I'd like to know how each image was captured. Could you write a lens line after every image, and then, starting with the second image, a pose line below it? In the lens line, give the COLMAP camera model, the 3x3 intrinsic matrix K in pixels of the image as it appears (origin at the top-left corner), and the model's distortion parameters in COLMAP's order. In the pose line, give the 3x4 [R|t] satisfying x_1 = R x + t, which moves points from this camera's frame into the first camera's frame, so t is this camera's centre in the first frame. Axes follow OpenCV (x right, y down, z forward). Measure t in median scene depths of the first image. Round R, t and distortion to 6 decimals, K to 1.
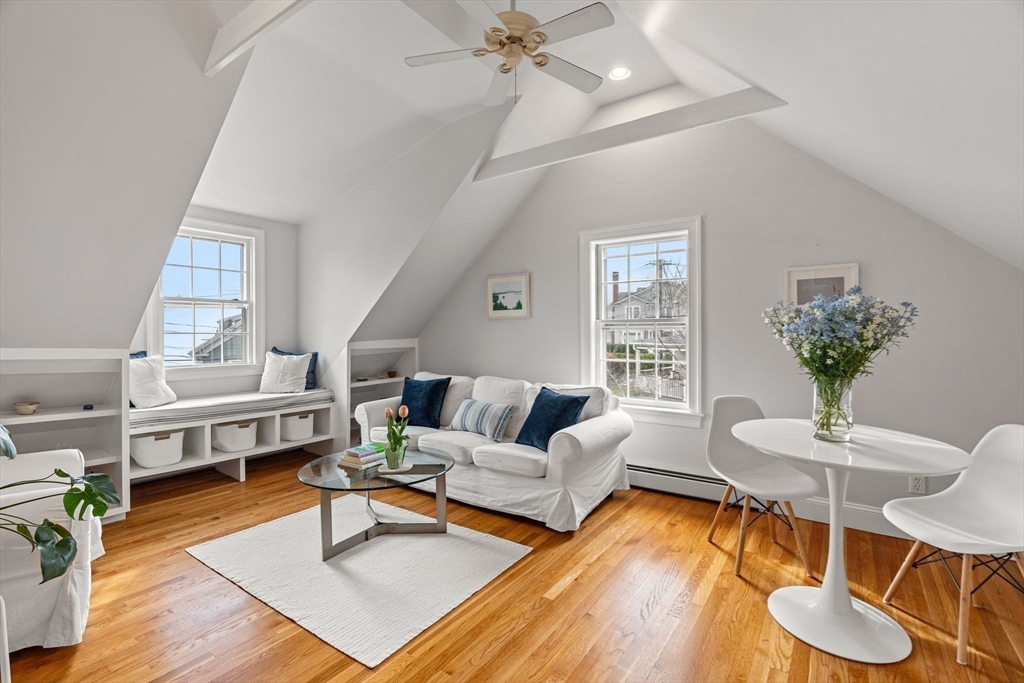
lens RADIAL K [[482.6, 0, 514.3], [0, 482.6, 328.8], [0, 0, 1]] dist [-0.001146, 0.001121]
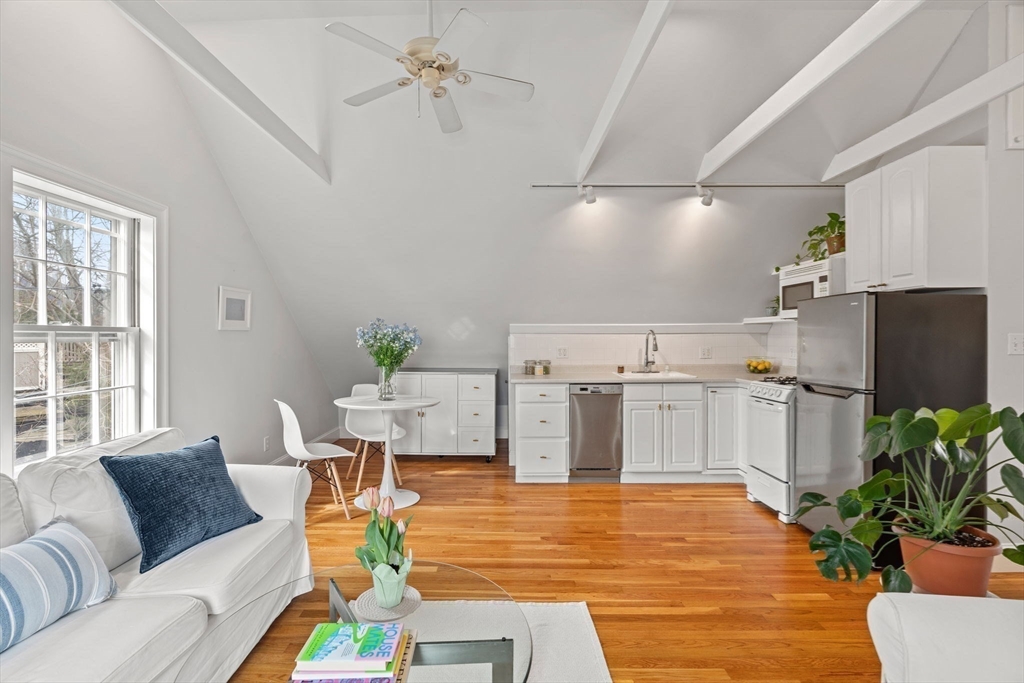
lens RADIAL K [[459.9, 0, 512.0], [0, 459.9, 341.5], [0, 0, 1]] dist [-0.000433, 0.000309]
pose [[-0.585319, -0.003480, 0.810796, -0.582124], [0.001096, 0.999986, 0.005083, -0.002701], [-0.810803, 0.003864, -0.585307, 0.929152]]
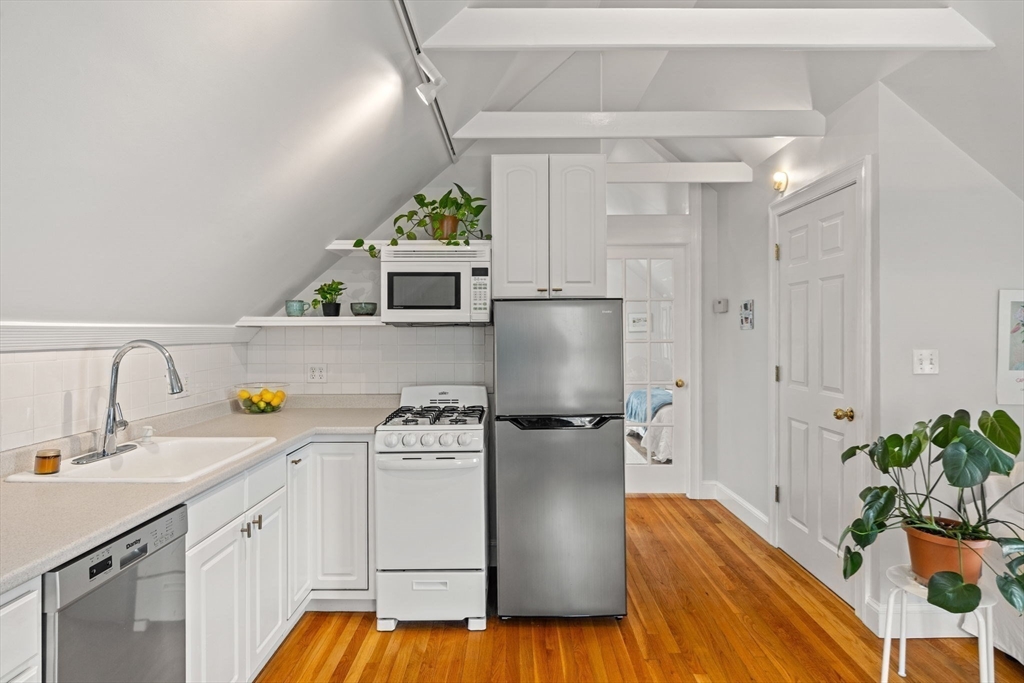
lens RADIAL K [[539.3, 0, 514.9], [0, 539.3, 335.5], [0, 0, 1]] dist [-0.000081, -0.000751]
pose [[-0.821915, 0.008296, -0.569550, 0.182990], [0.006595, 0.999966, 0.005049, -0.031209], [0.569573, 0.000394, -0.821941, 0.583089]]
